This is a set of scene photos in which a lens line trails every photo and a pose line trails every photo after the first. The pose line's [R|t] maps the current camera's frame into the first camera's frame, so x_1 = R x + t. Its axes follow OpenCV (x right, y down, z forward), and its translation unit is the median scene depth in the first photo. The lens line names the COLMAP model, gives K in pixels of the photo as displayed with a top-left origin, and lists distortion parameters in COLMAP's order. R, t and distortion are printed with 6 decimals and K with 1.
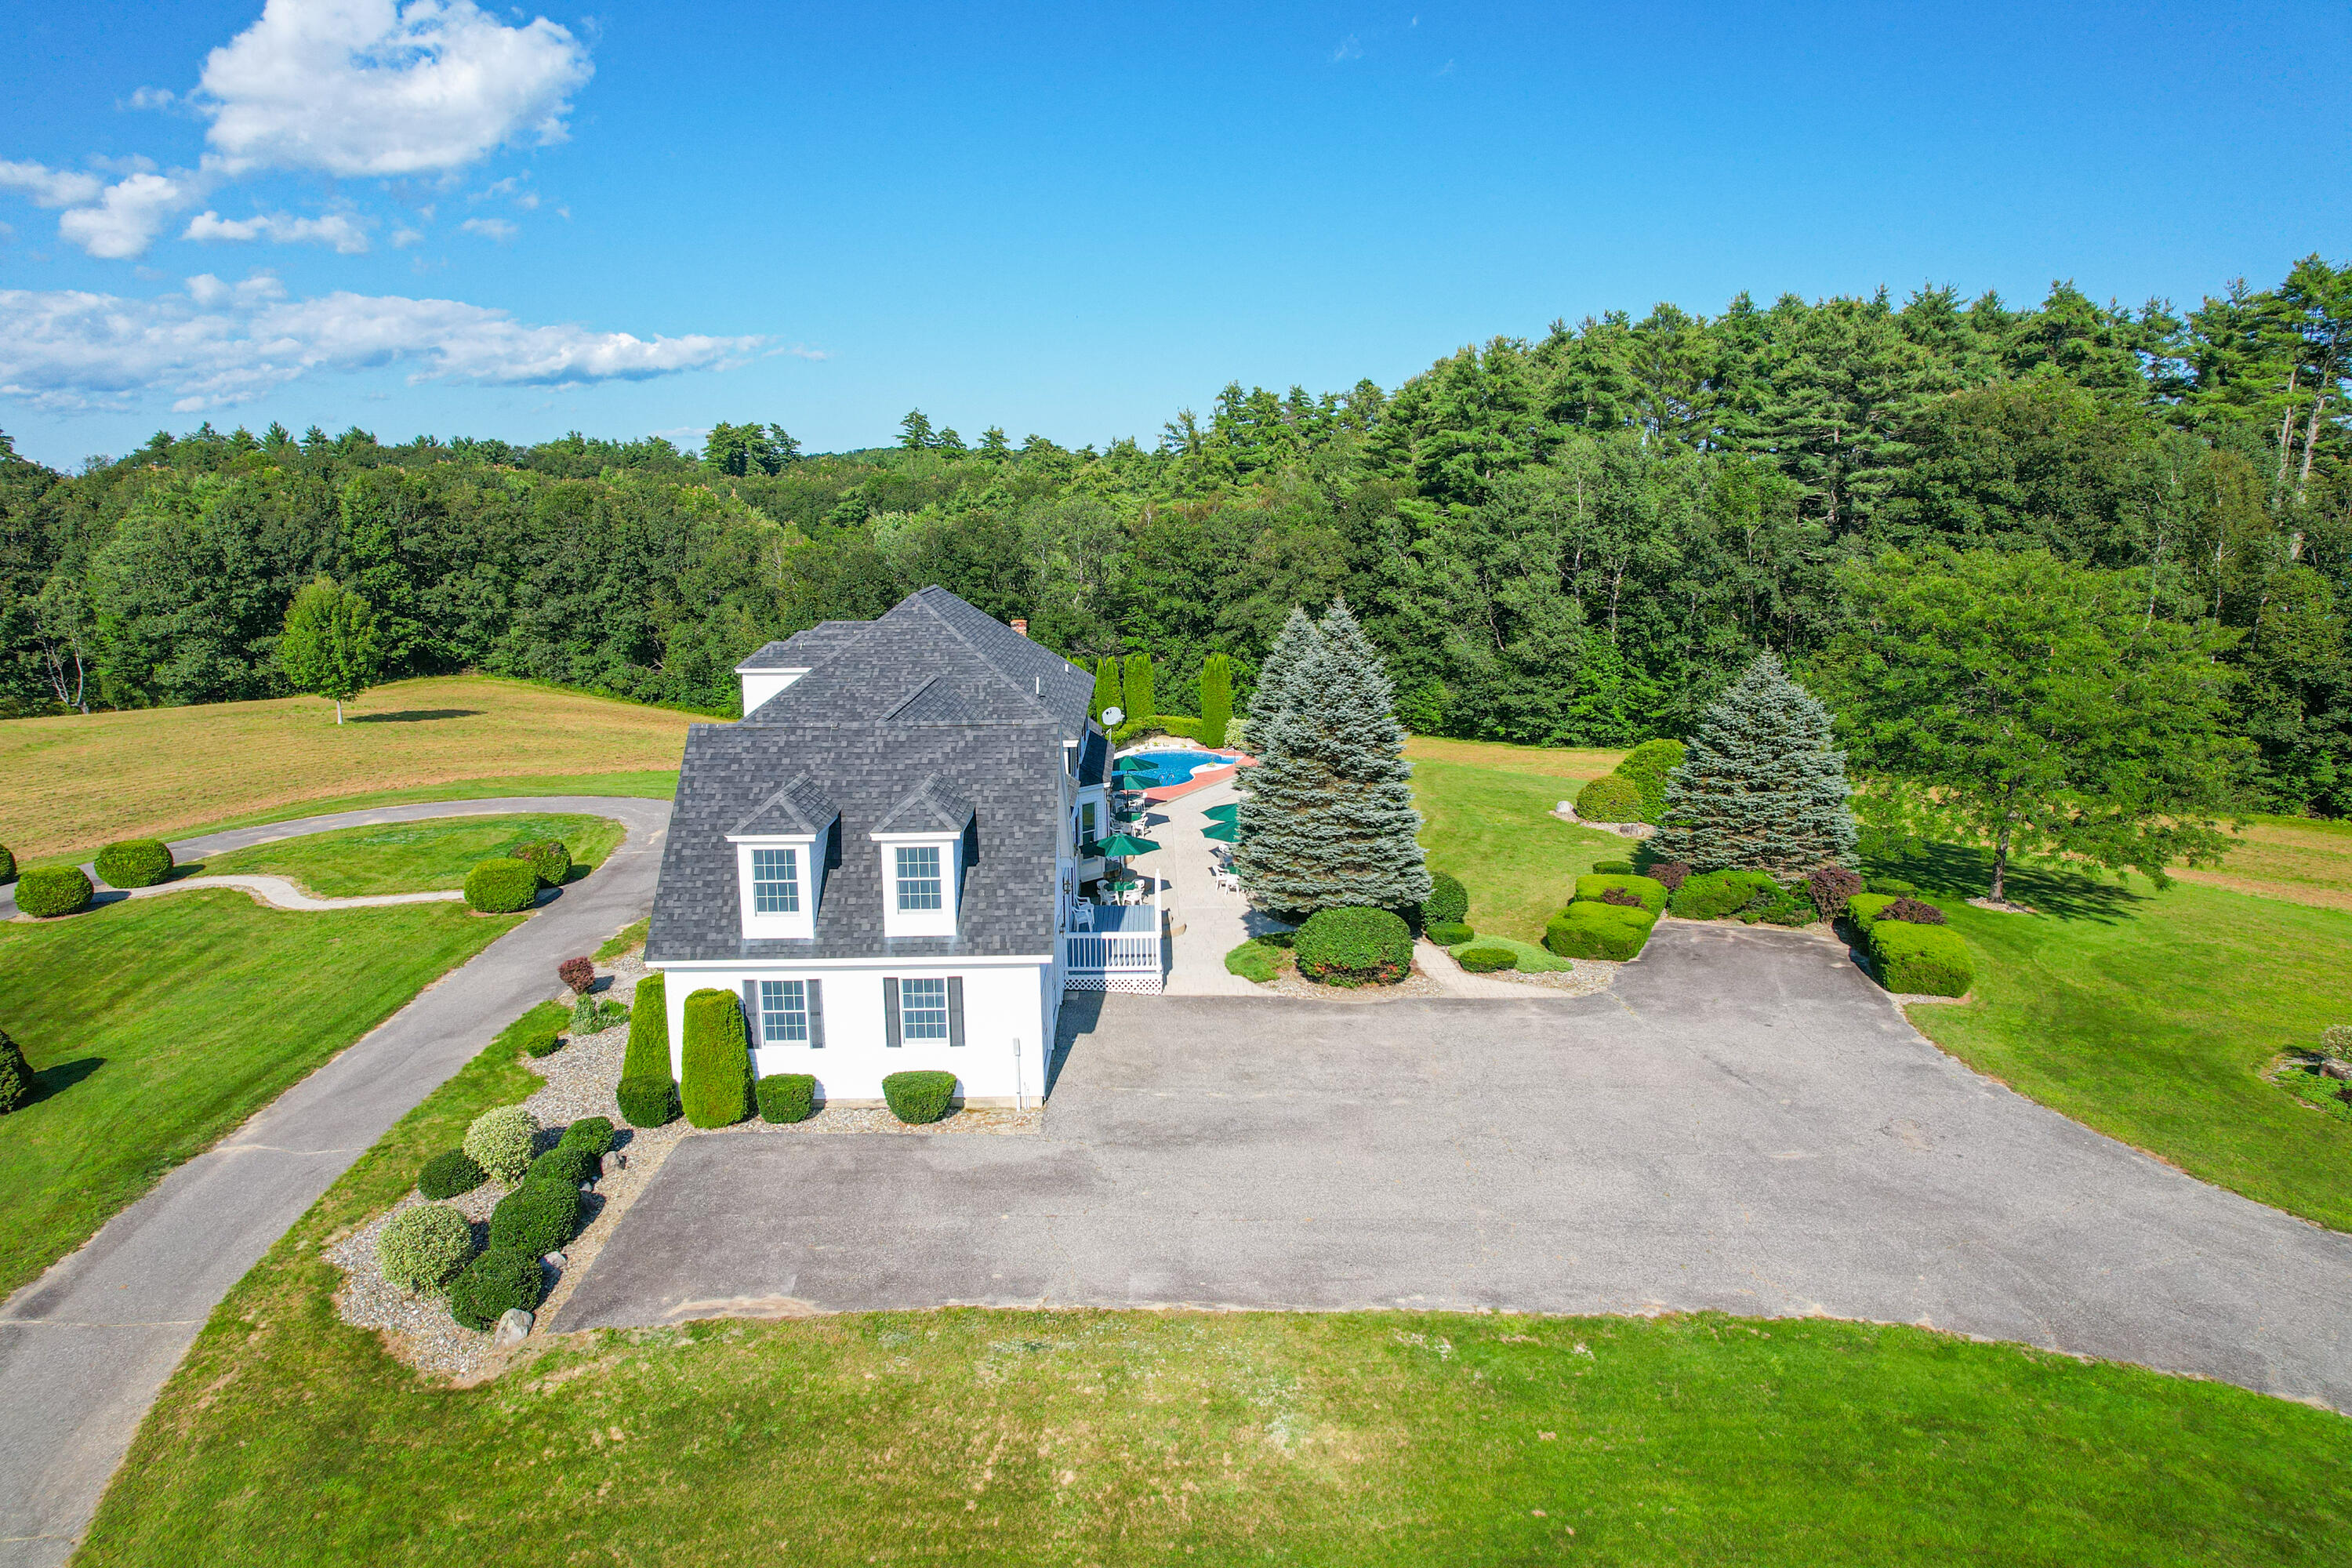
lens RADIAL K [[1516.7, 0, 1155.7], [0, 1516.7, 760.2], [0, 0, 1]] dist [-0.077325, 0.068017]
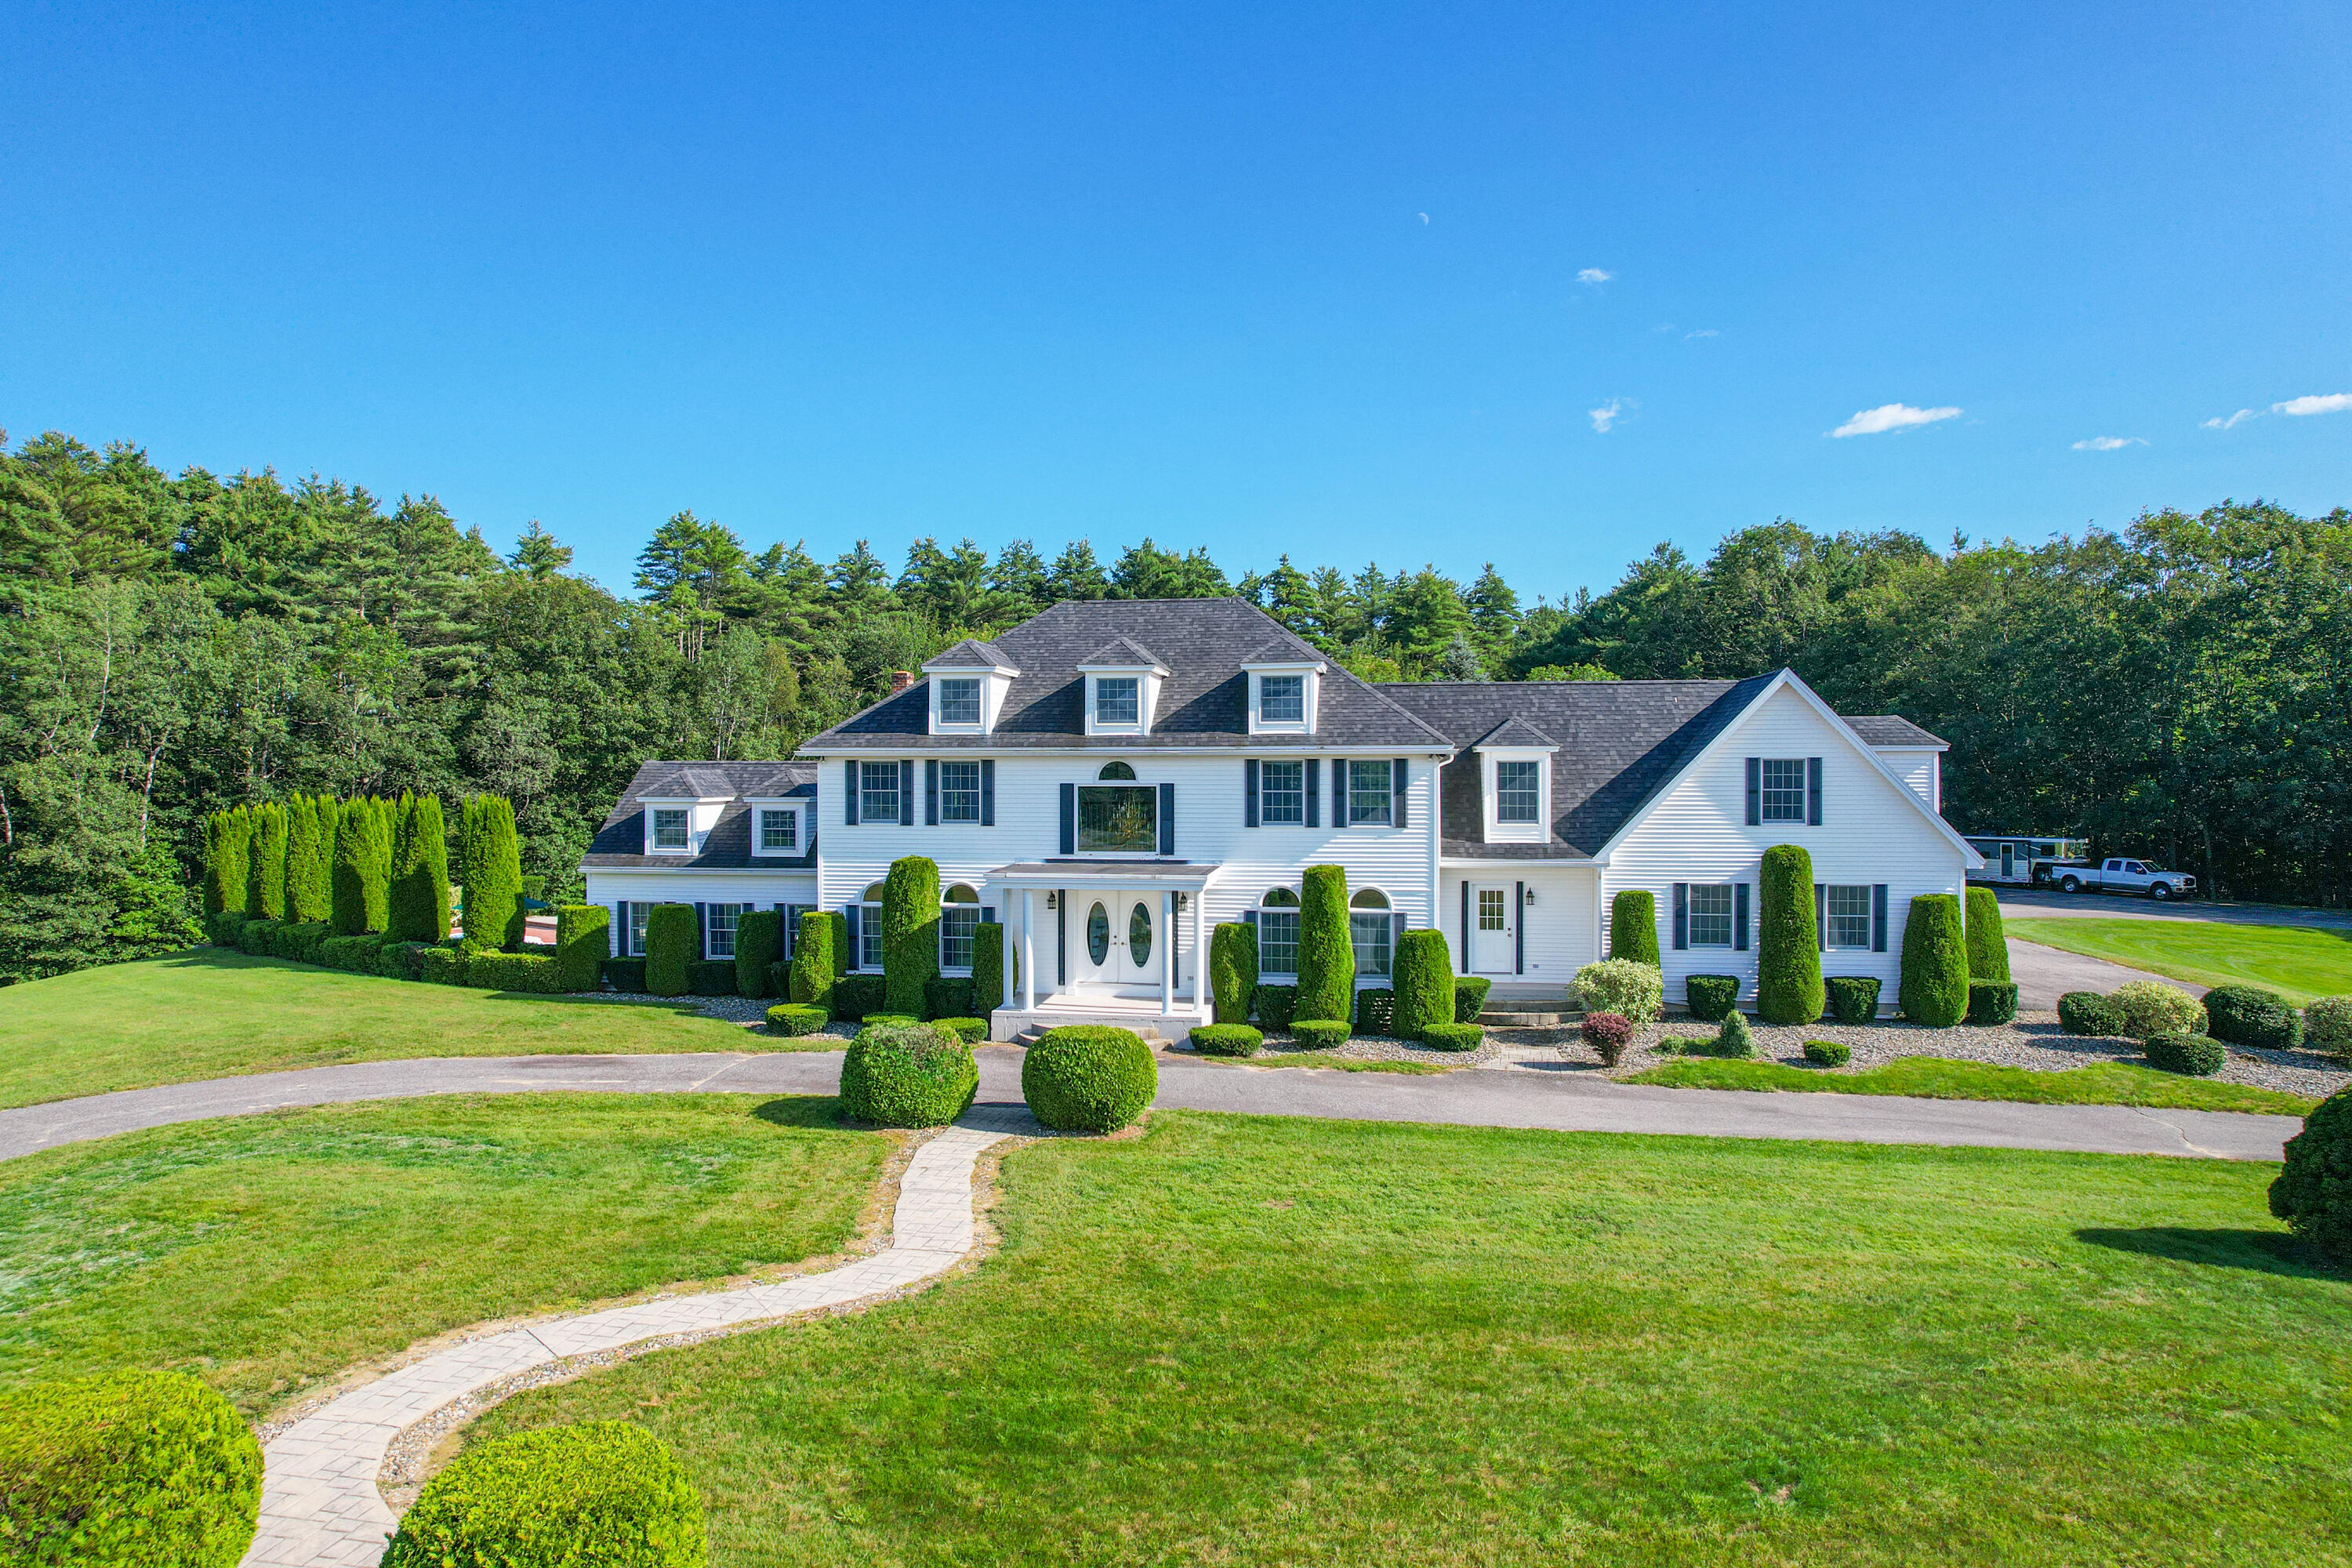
lens RADIAL K [[1516.7, 0, 1168.1], [0, 1516.7, 772.3], [0, 0, 1]] dist [-0.077325, 0.068017]
pose [[0.151855, 0.008459, 0.988367, -0.354902], [0.170506, 0.984748, -0.034625, 0.002627], [-0.973585, 0.173780, 0.148097, 0.338237]]
